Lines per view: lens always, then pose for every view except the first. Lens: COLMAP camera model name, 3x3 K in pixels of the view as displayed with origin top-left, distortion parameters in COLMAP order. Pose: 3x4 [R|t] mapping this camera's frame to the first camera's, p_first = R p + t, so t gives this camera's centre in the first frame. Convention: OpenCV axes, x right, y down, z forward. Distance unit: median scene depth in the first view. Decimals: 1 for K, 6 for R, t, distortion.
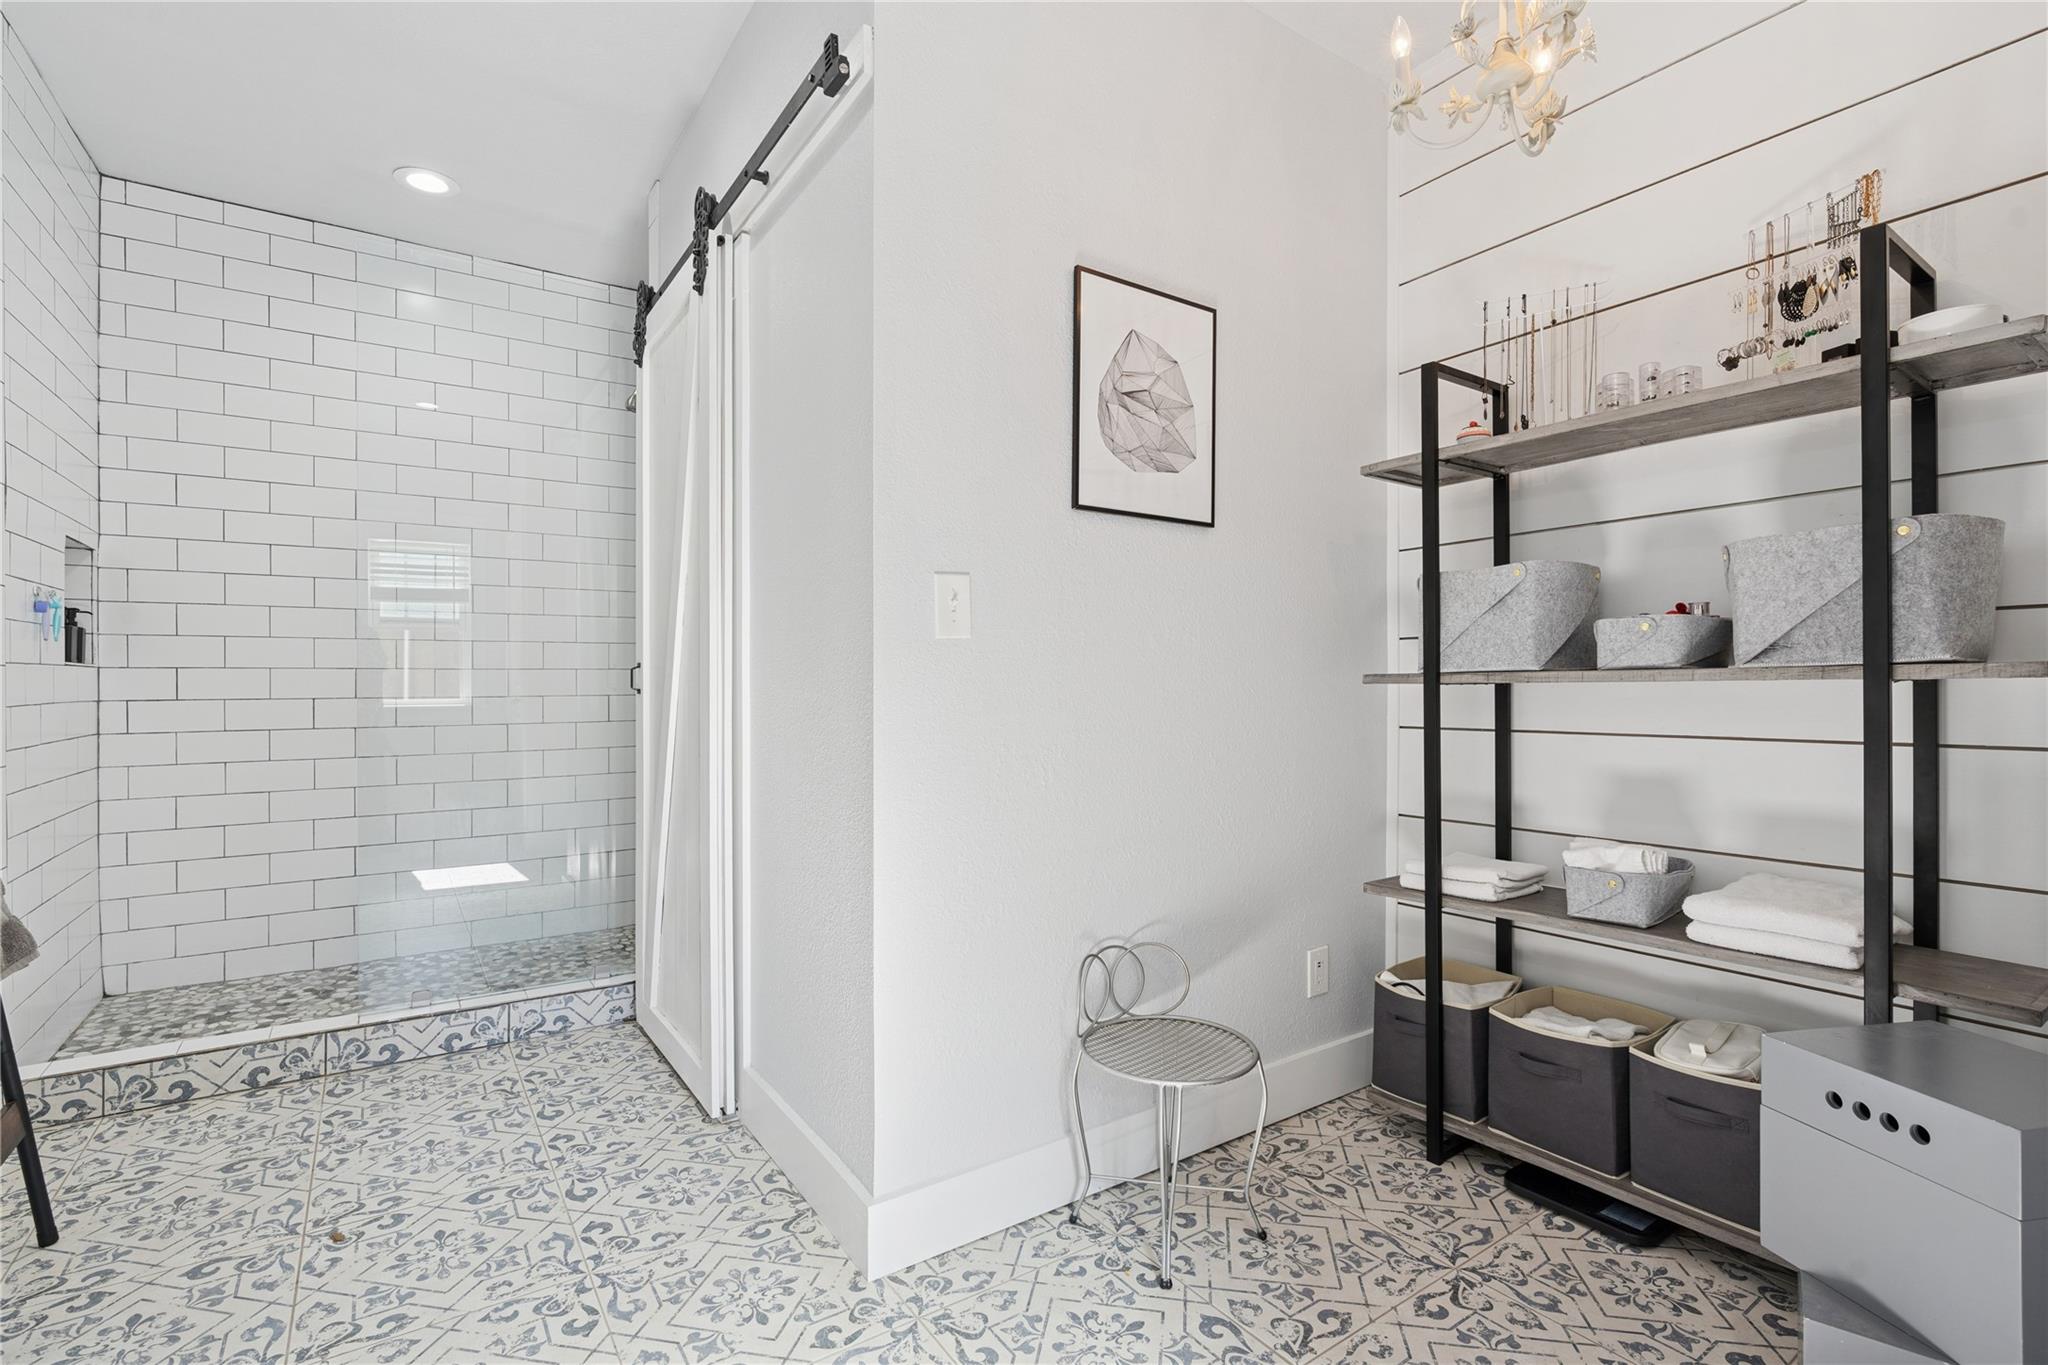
lens RADIAL K [[935.5, 0, 1018.2], [0, 935.5, 682.2], [0, 0, 1]] dist [-0.003665, -0.000208]
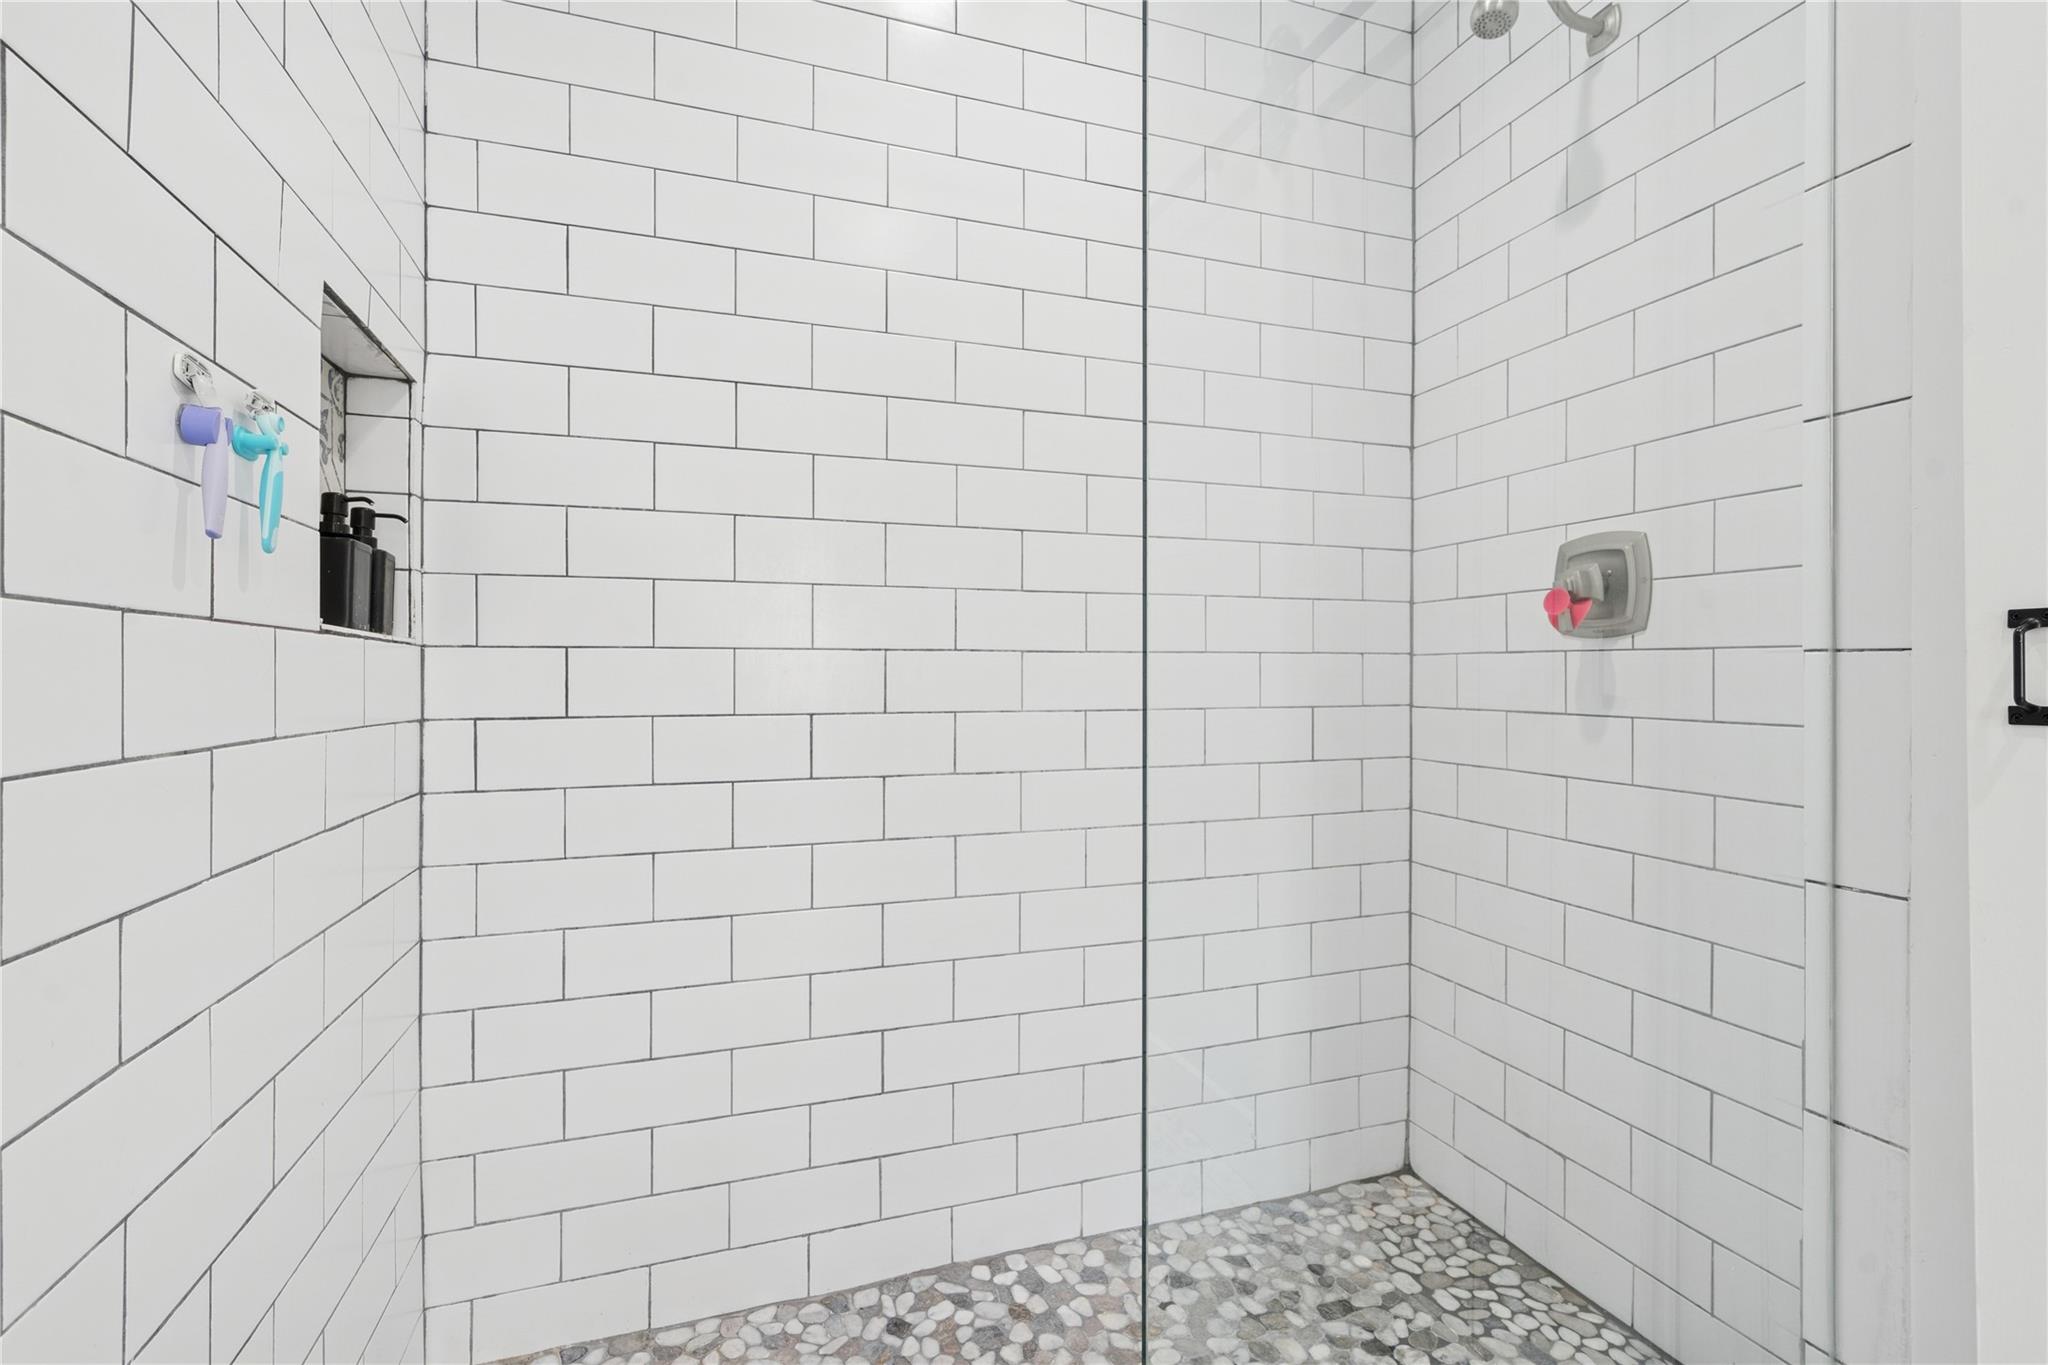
lens RADIAL K [[935.5, 0, 1029.3], [0, 935.5, 676.6], [0, 0, 1]] dist [-0.003665, -0.000208]
pose [[0.964745, 0.002544, -0.263174, -0.579974], [-0.002859, 0.999996, -0.000812, -0.001071], [0.263171, 0.001536, 0.964748, 0.636112]]
